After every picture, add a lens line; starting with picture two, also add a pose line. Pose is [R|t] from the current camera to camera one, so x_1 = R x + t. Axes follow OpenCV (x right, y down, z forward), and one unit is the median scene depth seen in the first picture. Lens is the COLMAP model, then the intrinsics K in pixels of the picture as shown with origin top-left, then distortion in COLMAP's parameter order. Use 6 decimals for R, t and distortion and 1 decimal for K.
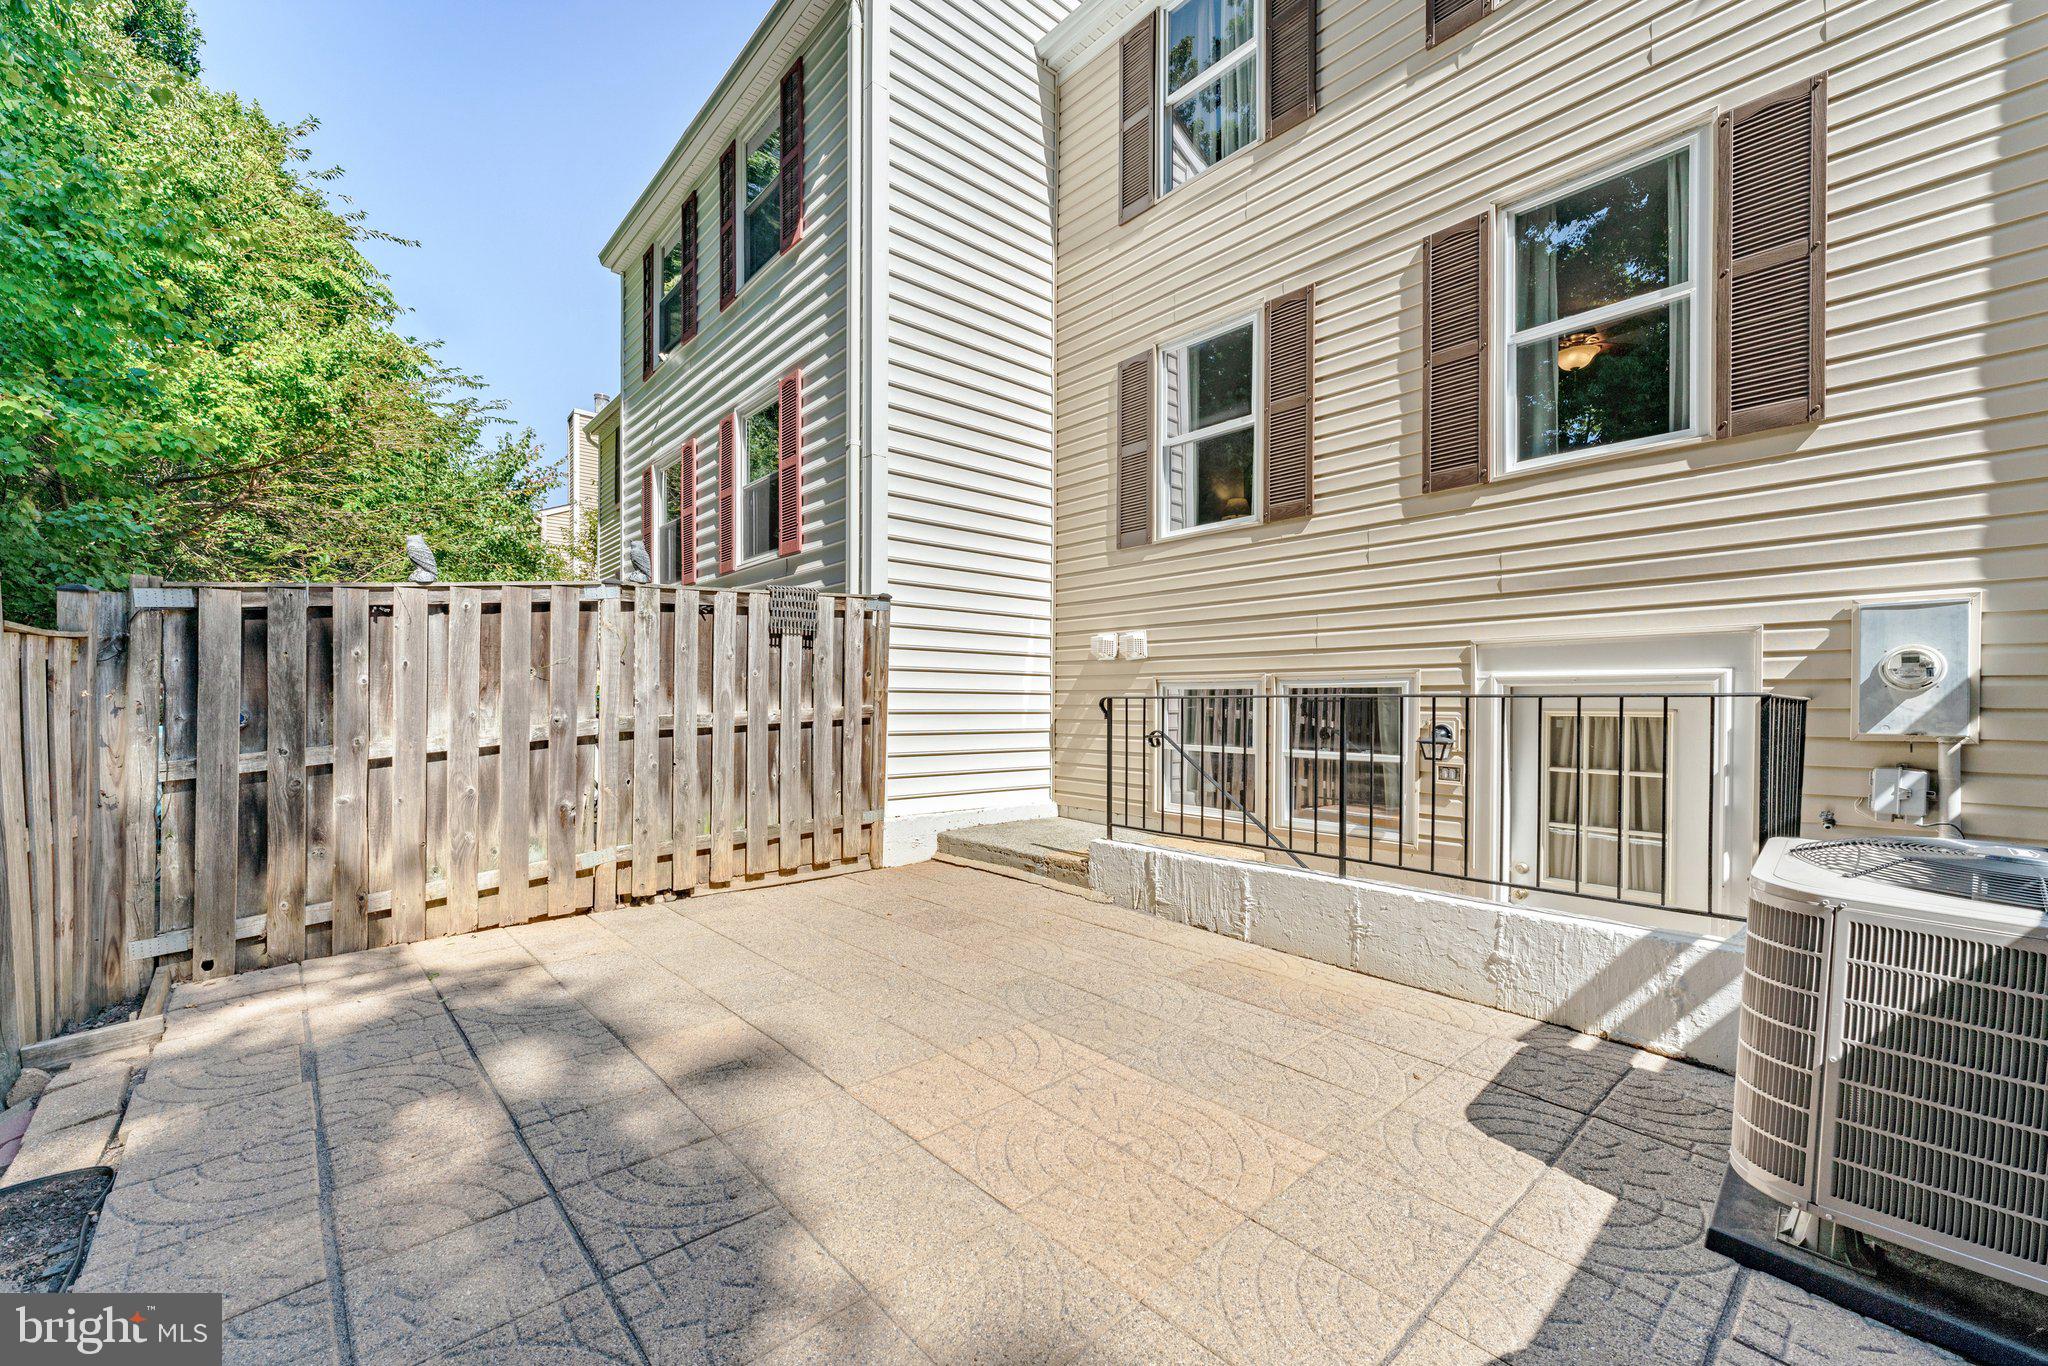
lens RADIAL K [[837.7, 0, 1022.7], [0, 837.7, 710.2], [0, 0, 1]] dist [-0.000260, -0.000095]
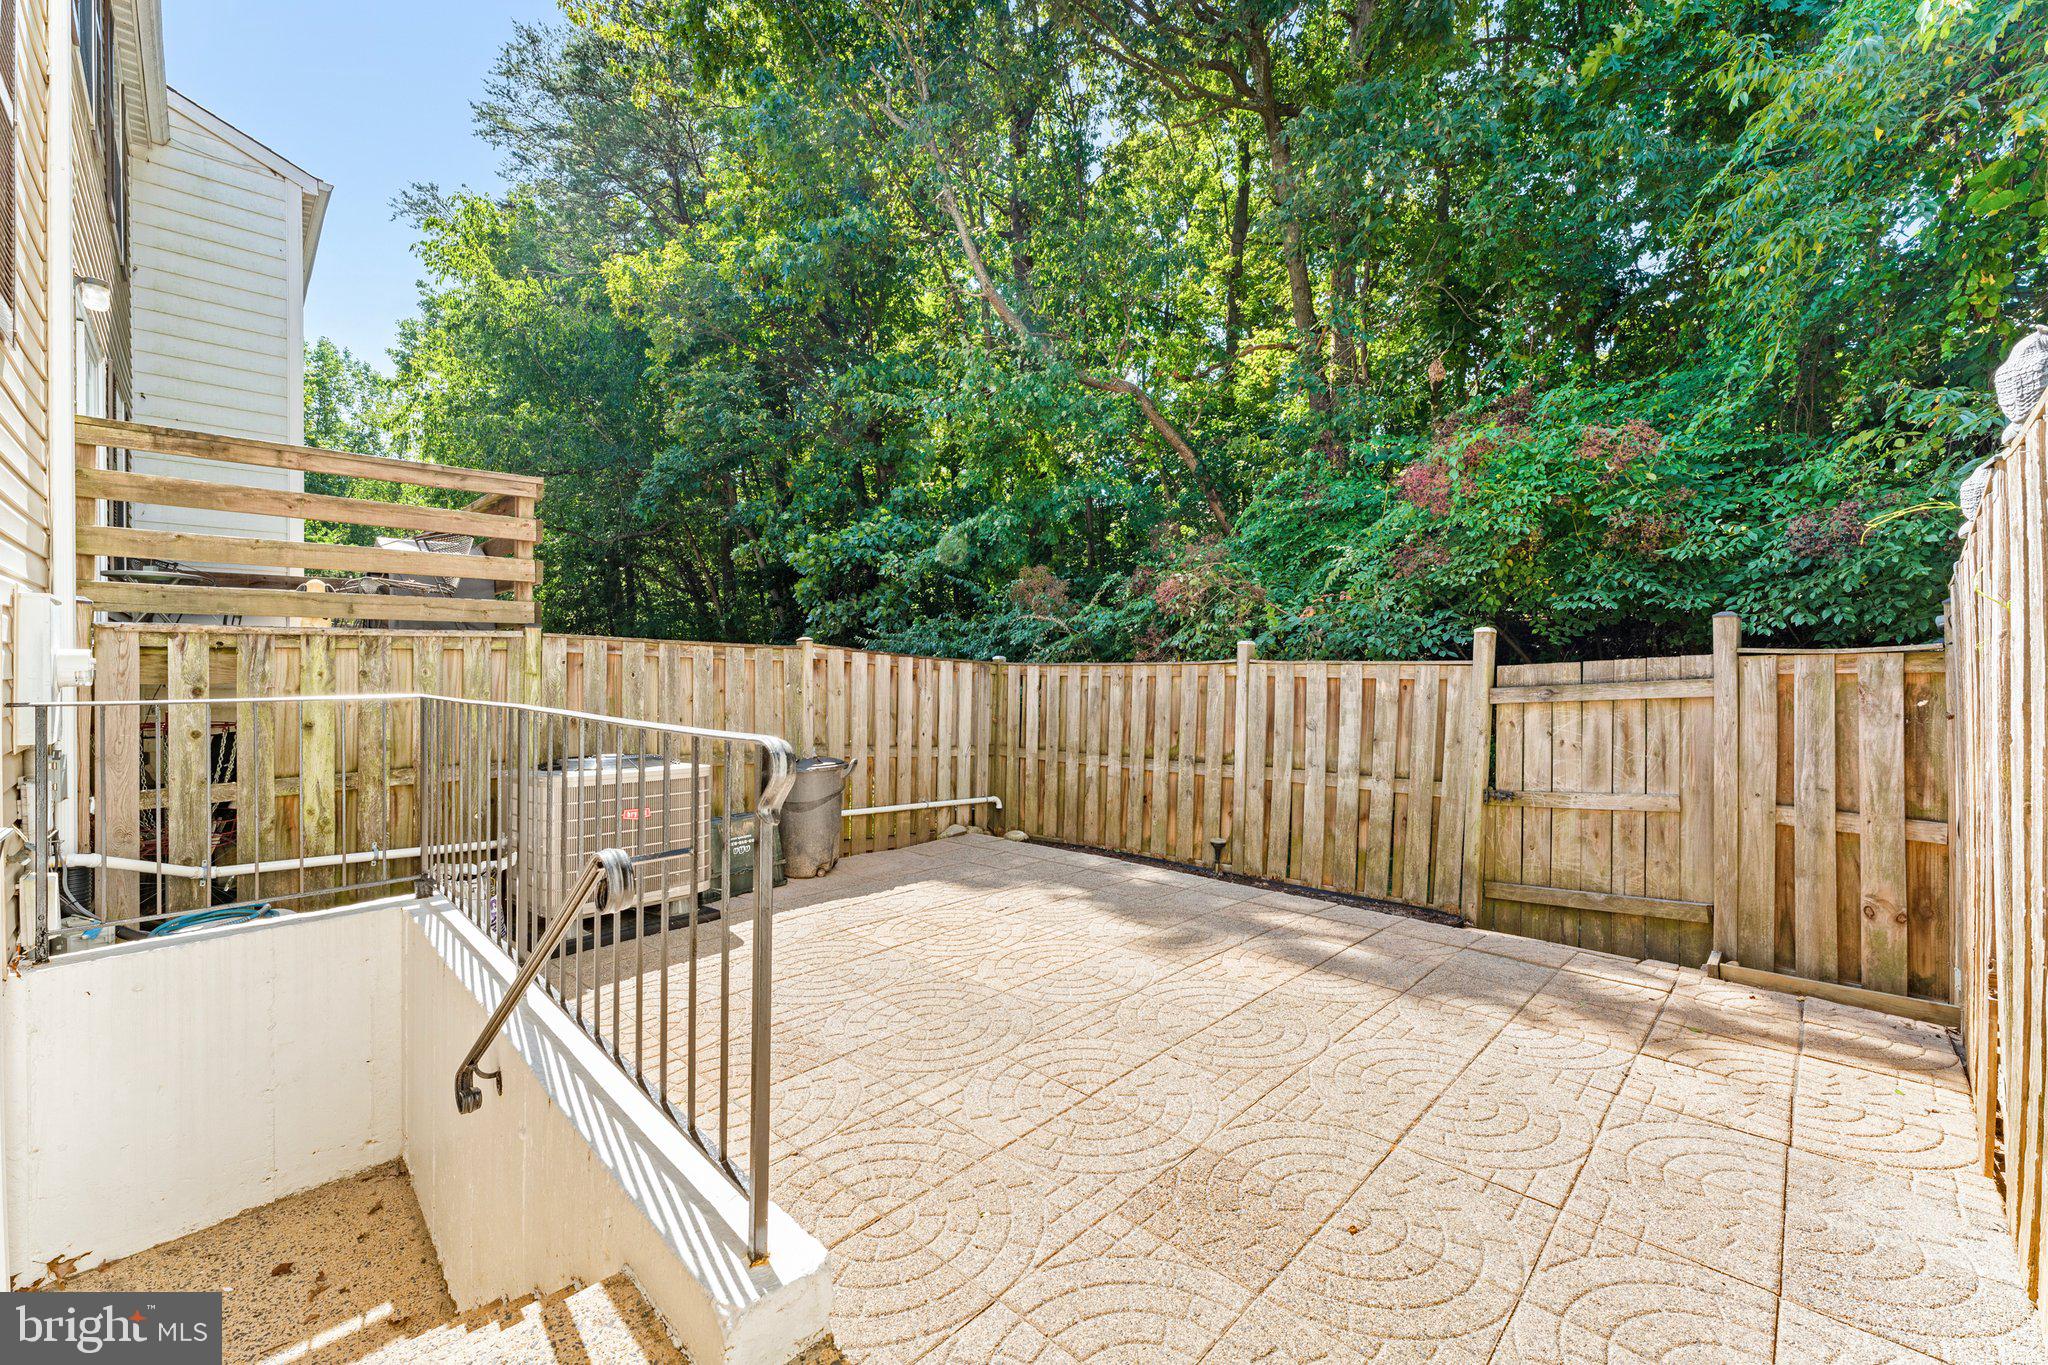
lens RADIAL K [[812.6, 0, 1024.0], [0, 812.6, 682.5], [0, 0, 1]] dist [0.001514, 0.000309]
pose [[-0.997880, -0.005142, -0.064880, 0.031663], [-0.006648, 0.999713, 0.023017, -0.037395], [0.064743, 0.023400, -0.997628, 1.184256]]
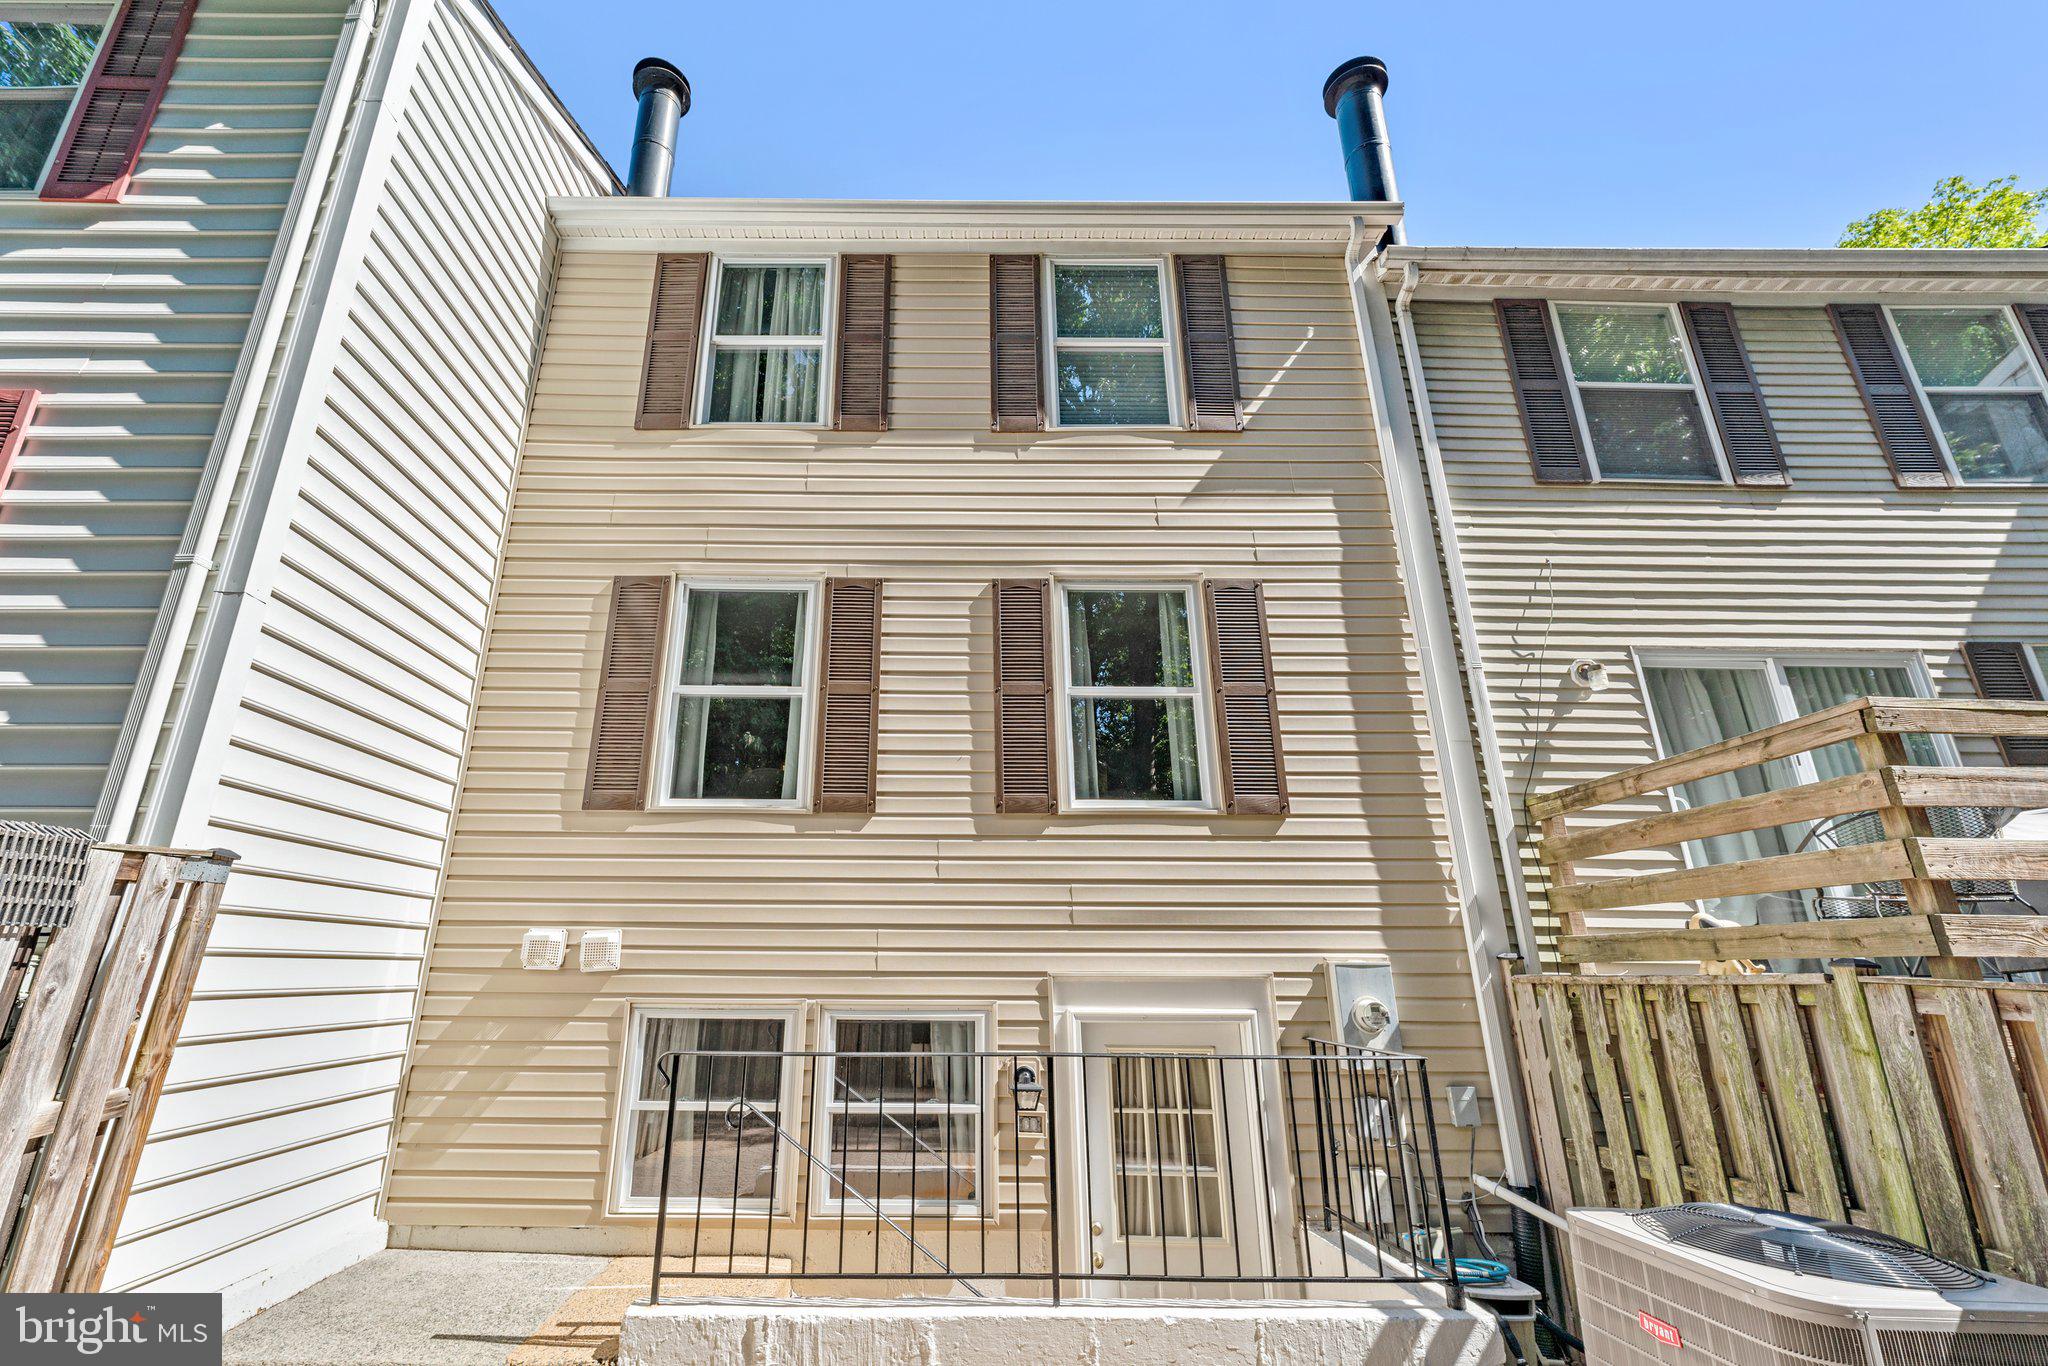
lens RADIAL K [[875.1, 0, 940.9], [0, 875.1, 678.7], [0, 0, 1]] dist [-0.000018, 0.000389]
pose [[0.655476, 0.238202, 0.716667, -0.304549], [0.001886, 0.948436, -0.316962, -0.070936], [-0.755214, 0.209113, 0.621228, 0.325622]]
